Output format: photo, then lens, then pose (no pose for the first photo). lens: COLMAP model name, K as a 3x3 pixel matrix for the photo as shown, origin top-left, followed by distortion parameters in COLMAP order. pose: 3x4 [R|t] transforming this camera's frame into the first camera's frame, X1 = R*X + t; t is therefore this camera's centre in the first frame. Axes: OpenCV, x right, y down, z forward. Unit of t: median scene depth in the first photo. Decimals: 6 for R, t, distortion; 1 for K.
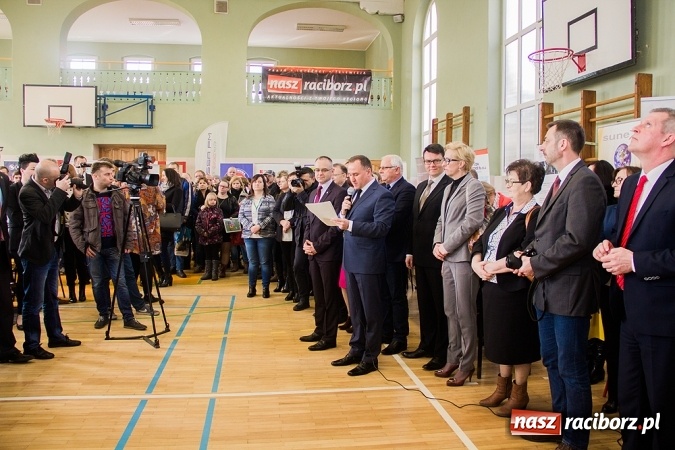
lens RADIAL K [[577.7, 0, 337.5], [0, 577.7, 225.0], [0, 0, 1]] dist [-0.166768, 0.143284]
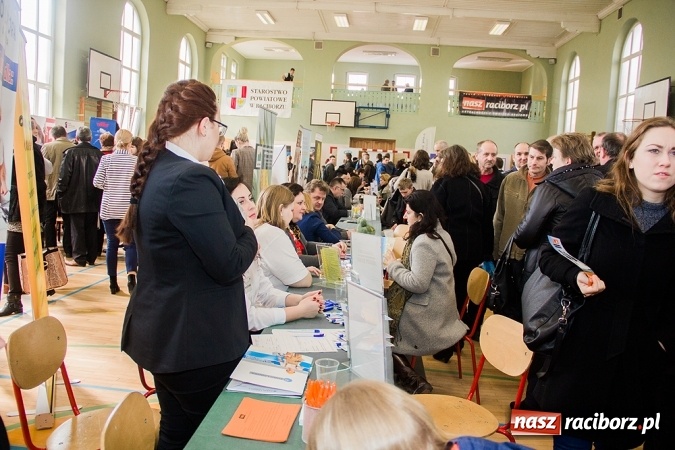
lens RADIAL K [[577.7, 0, 337.5], [0, 577.7, 225.0], [0, 0, 1]] dist [-0.166768, 0.143284]
pose [[0.975911, 0.065808, -0.208006, -0.128725], [-0.058002, 0.997372, 0.043413, 0.038317], [0.210316, -0.030302, 0.977164, -0.671772]]
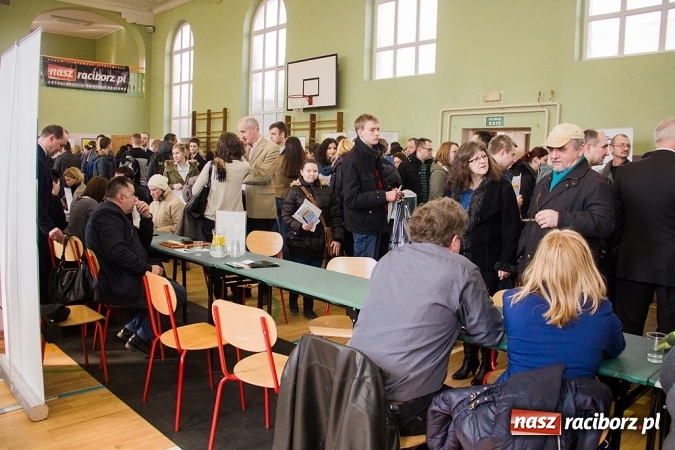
lens RADIAL K [[577.7, 0, 337.5], [0, 577.7, 225.0], [0, 0, 1]] dist [-0.166768, 0.143284]
pose [[0.821267, -0.047768, 0.568541, -0.355547], [0.013887, 0.997867, 0.063780, 0.019578], [-0.570375, -0.044485, 0.820179, -0.414895]]
